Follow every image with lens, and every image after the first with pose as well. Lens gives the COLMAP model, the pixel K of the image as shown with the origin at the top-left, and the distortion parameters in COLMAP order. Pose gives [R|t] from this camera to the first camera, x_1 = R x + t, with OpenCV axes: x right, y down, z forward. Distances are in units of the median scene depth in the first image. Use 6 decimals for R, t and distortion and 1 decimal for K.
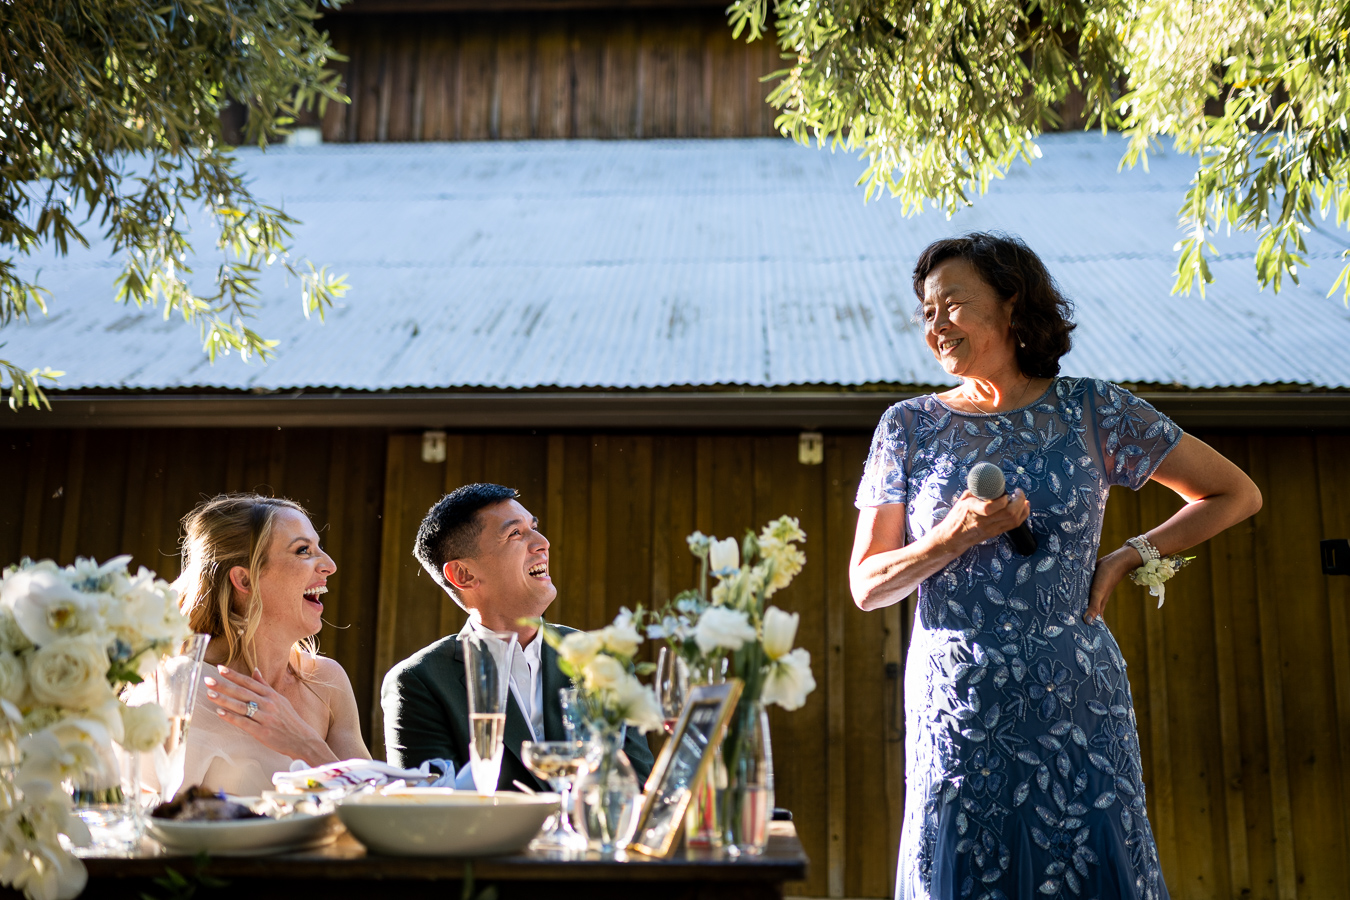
lens RADIAL K [[1335.0, 0, 679.4], [0, 1335.0, 493.9], [0, 0, 1]] dist [0.007781, -0.004866]
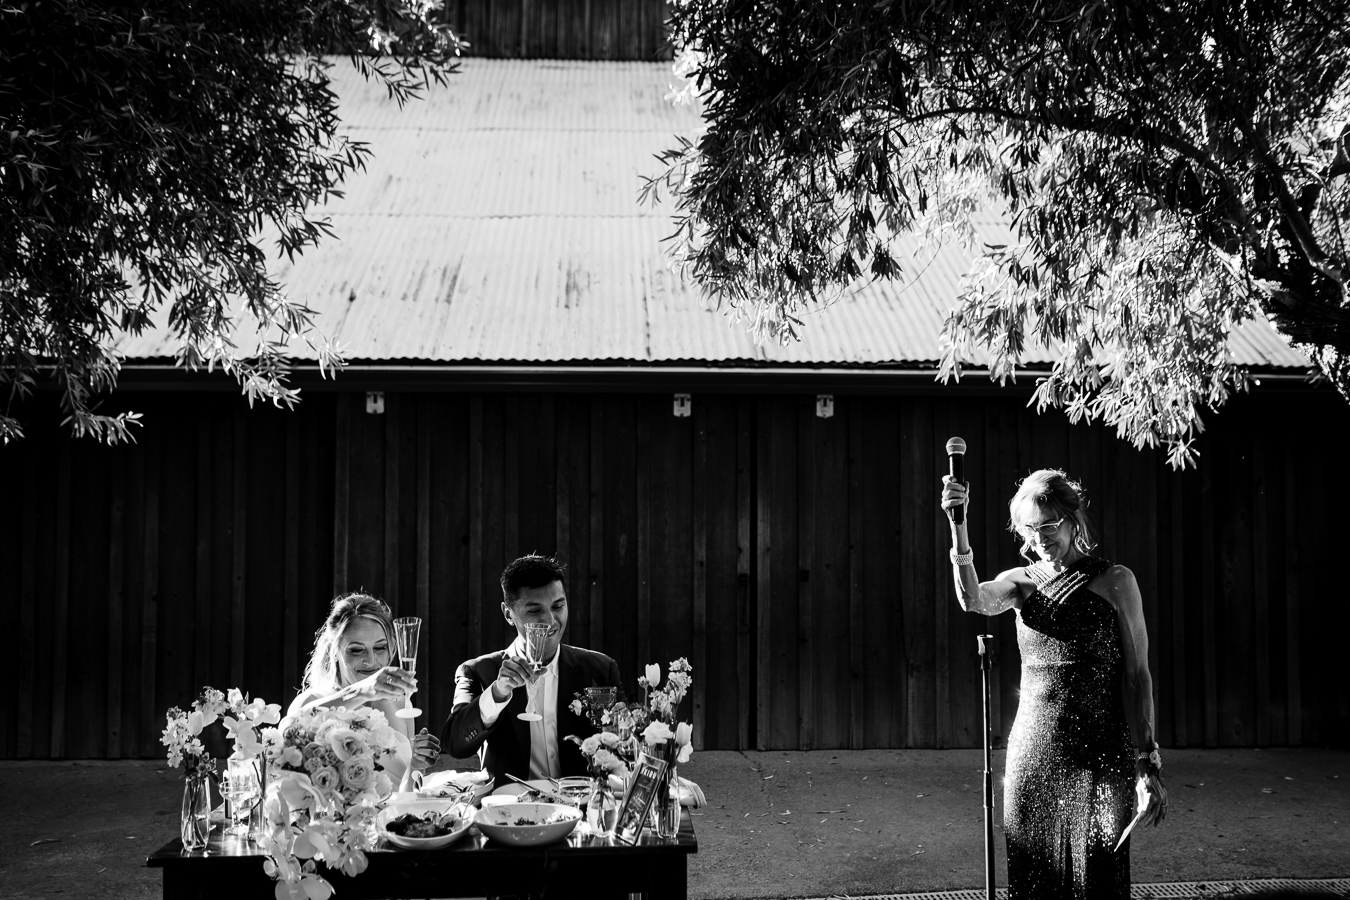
lens RADIAL K [[1335.0, 0, 679.4], [0, 1335.0, 493.9], [0, 0, 1]] dist [0.007781, -0.004866]
pose [[0.994379, -0.006460, 0.105684, -0.037243], [-0.009824, 0.988202, 0.152840, -0.143622], [-0.105425, -0.153019, 0.982584, -0.245075]]
